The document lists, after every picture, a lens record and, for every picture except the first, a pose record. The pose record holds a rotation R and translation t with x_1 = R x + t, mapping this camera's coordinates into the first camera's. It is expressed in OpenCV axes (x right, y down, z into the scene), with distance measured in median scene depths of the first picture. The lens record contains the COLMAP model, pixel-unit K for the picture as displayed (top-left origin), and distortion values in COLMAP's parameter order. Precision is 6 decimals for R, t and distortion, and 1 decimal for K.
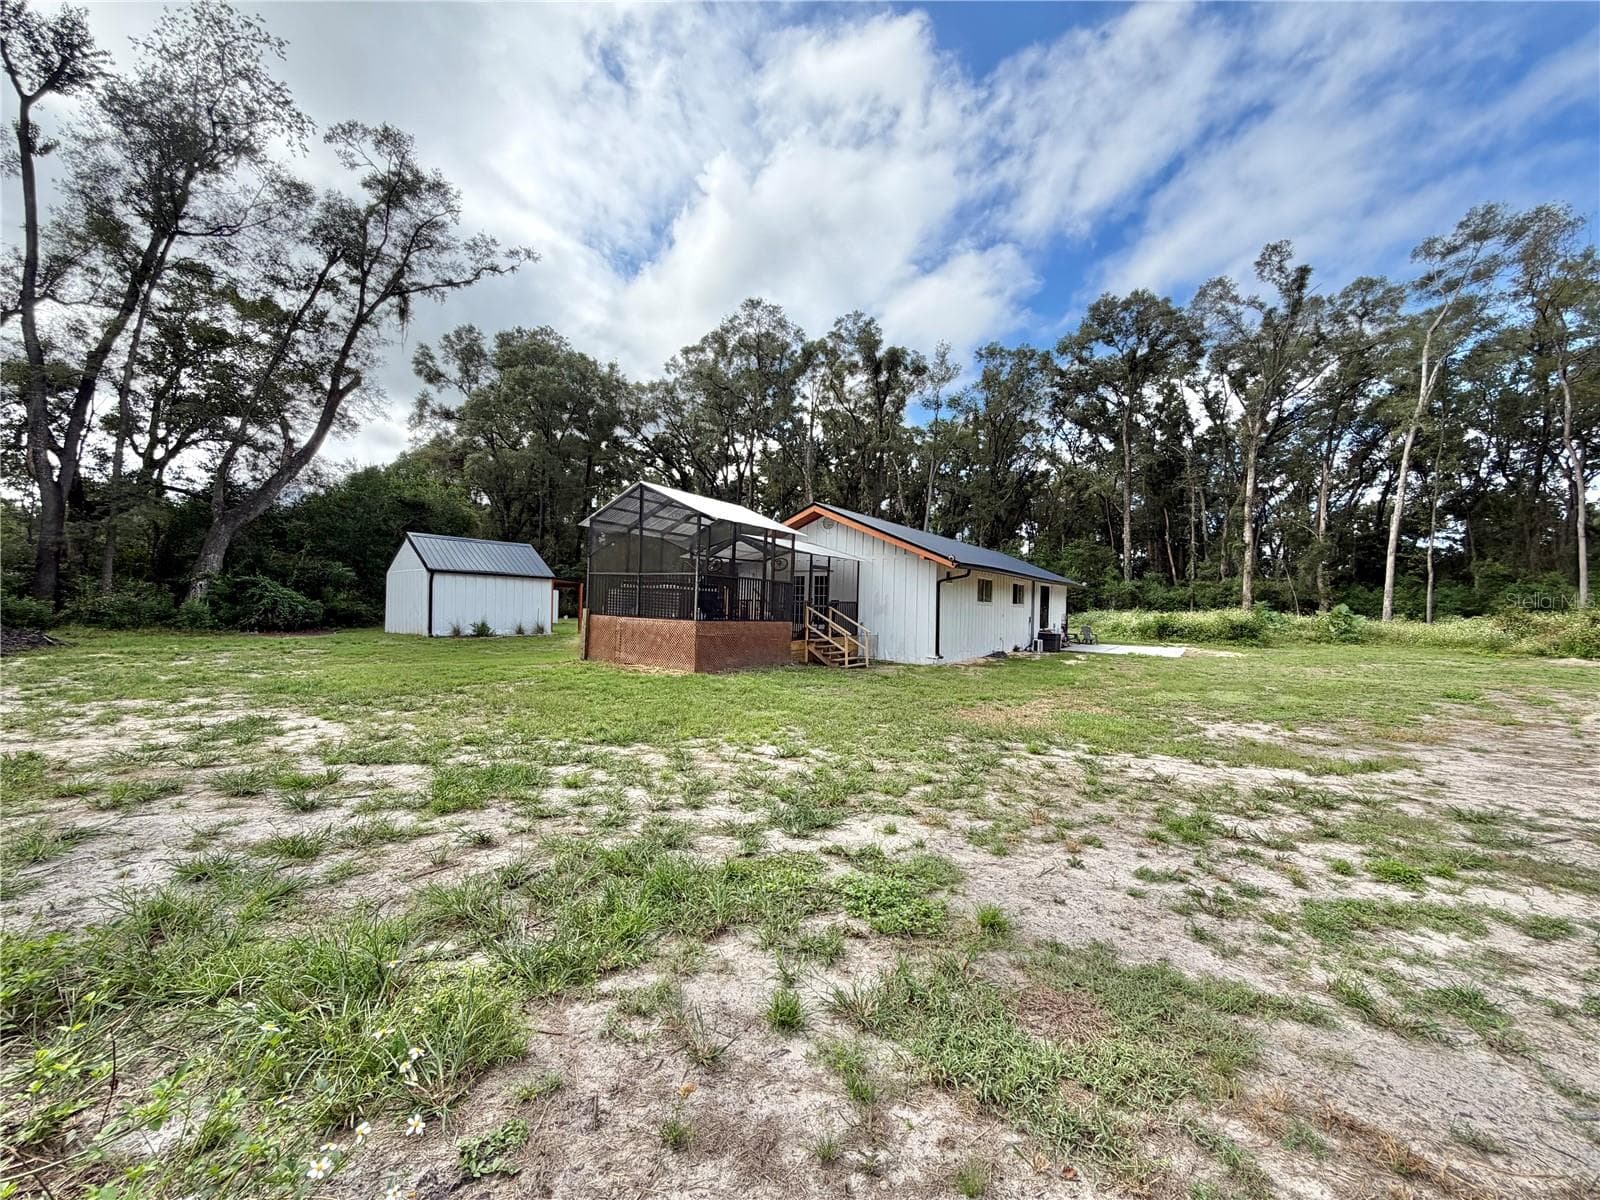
lens RADIAL K [[643.4, 0, 800.0], [0, 643.4, 600.0], [0, 0, 1]] dist [0.000696, -0.000221]
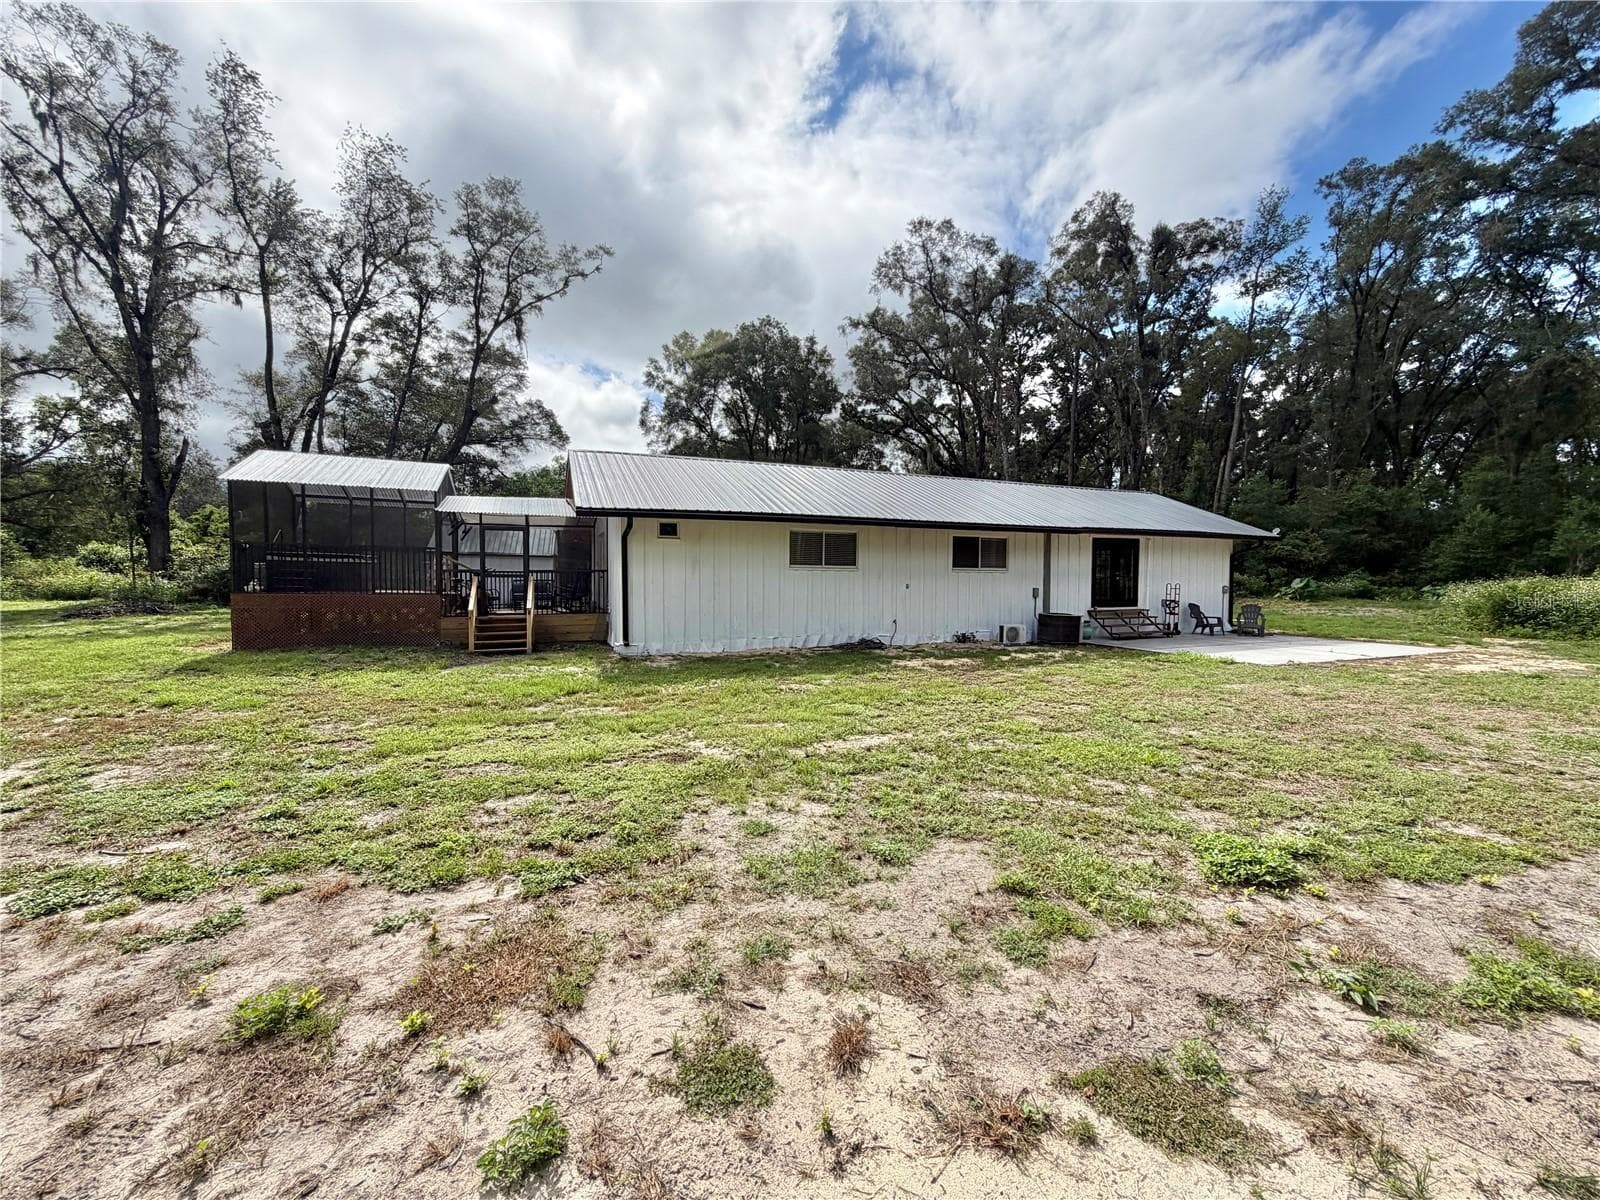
lens RADIAL K [[643.4, 0, 800.0], [0, 643.4, 600.0], [0, 0, 1]] dist [0.000696, -0.000221]
pose [[0.820182, -0.004844, -0.572083, 0.356340], [0.022005, 0.999491, 0.023086, 0.012375], [0.571680, -0.031523, 0.819871, 0.252634]]
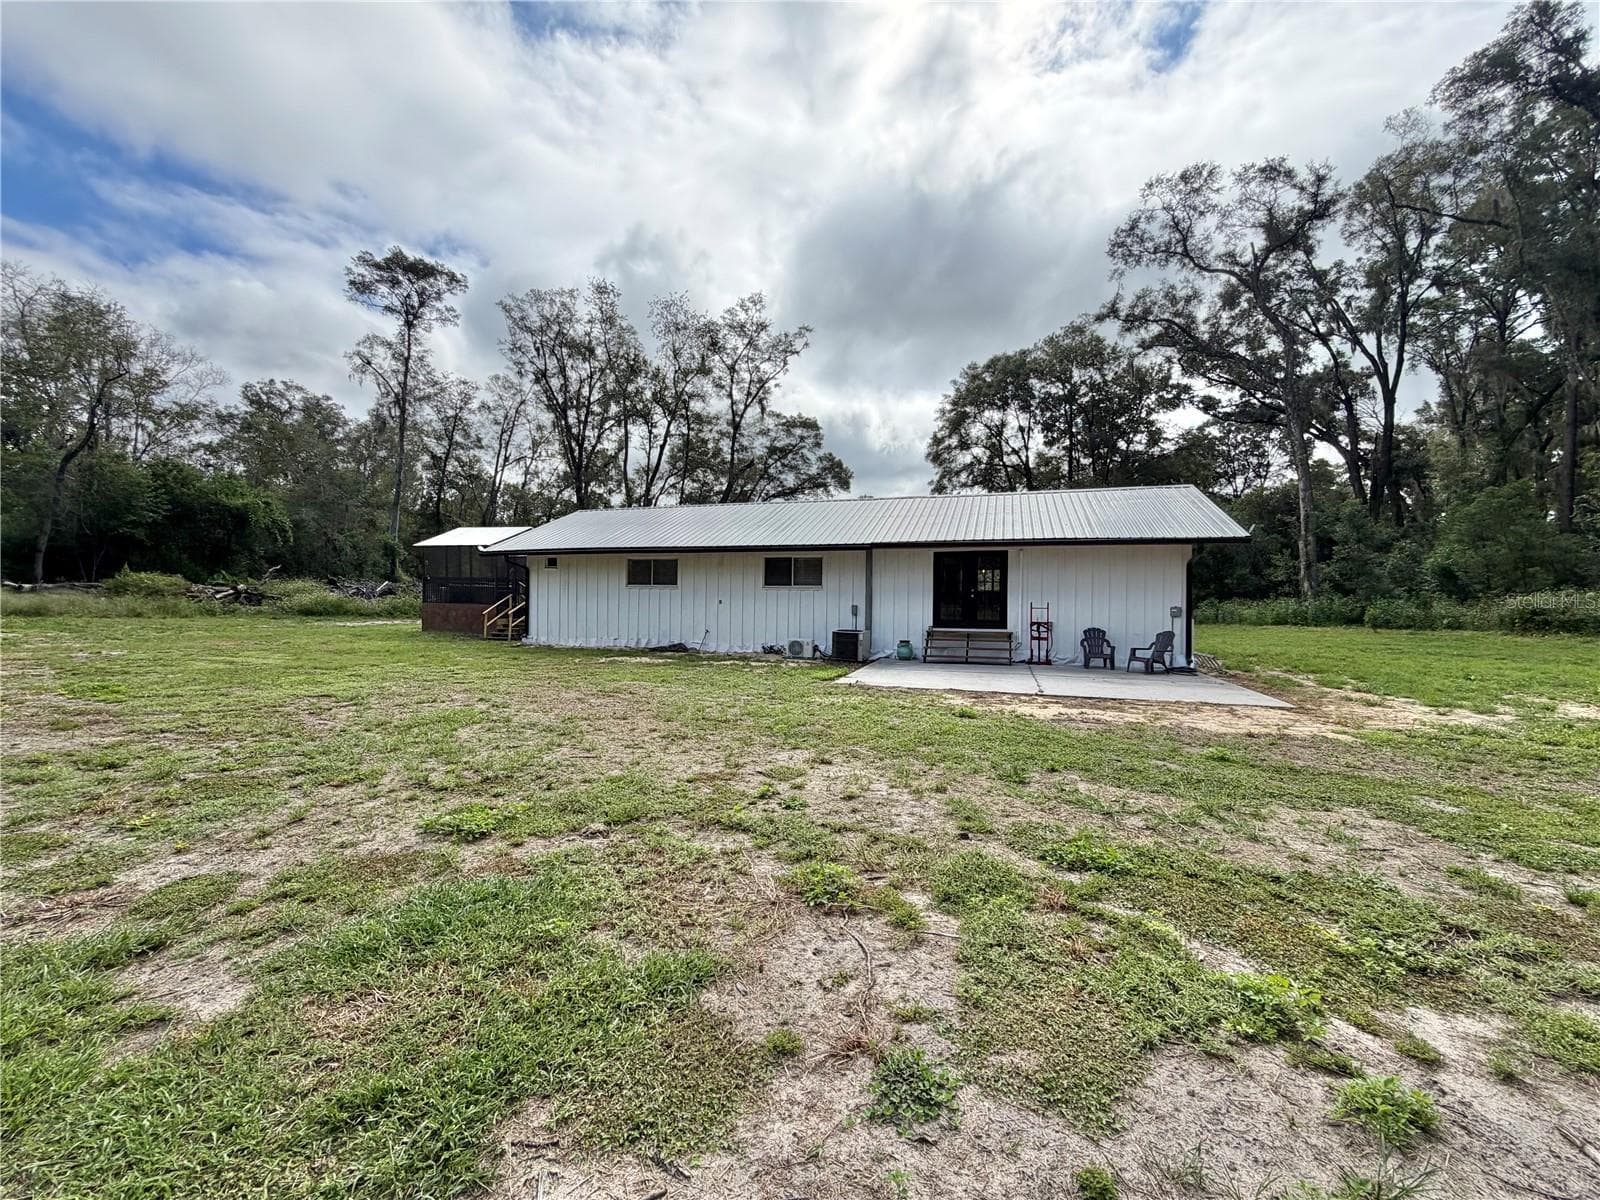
lens RADIAL K [[643.4, 0, 800.0], [0, 643.4, 600.0], [0, 0, 1]] dist [0.000696, -0.000221]
pose [[0.240465, -0.031236, -0.970155, 0.553924], [-0.000445, 0.999478, -0.032291, 0.022968], [0.970658, 0.008196, 0.240325, 0.457224]]
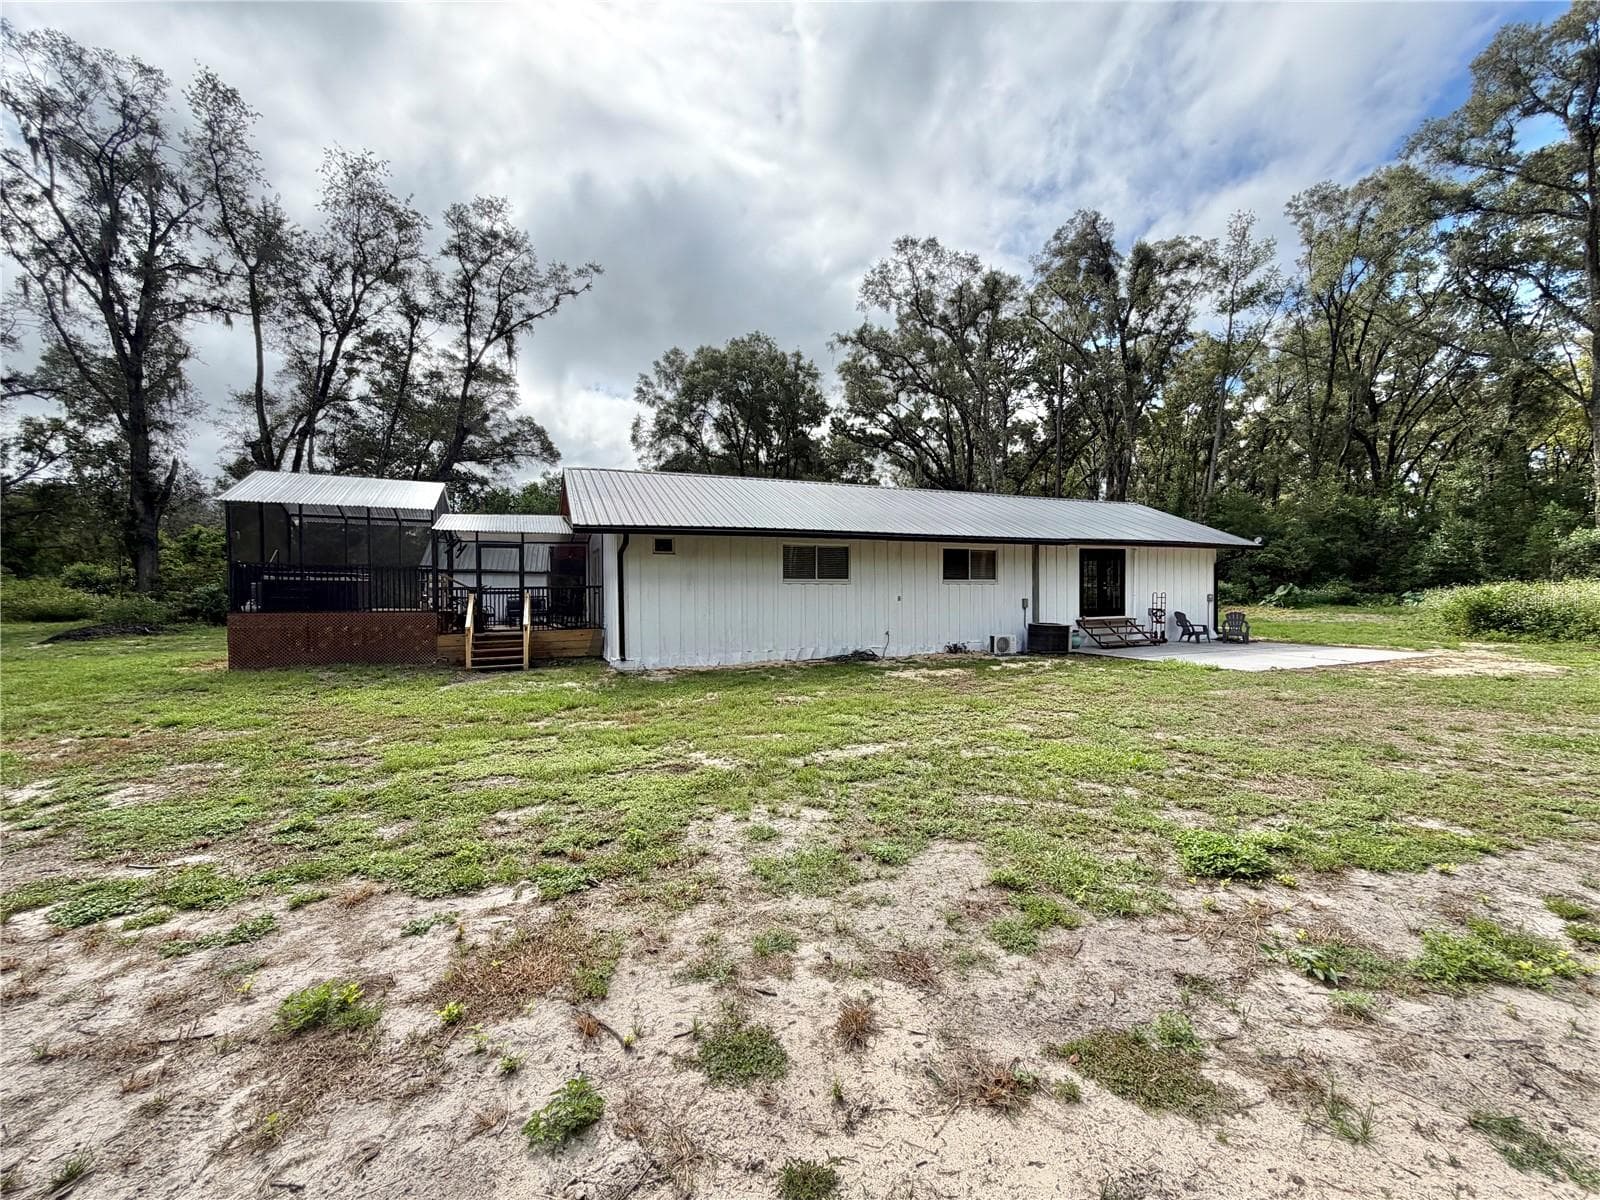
lens RADIAL K [[643.4, 0, 800.0], [0, 643.4, 600.0], [0, 0, 1]] dist [0.000696, -0.000221]
pose [[0.827537, -0.025704, -0.560822, 0.357794], [0.033525, 0.999431, 0.003664, 0.012087], [0.560409, -0.021834, 0.827928, 0.248949]]
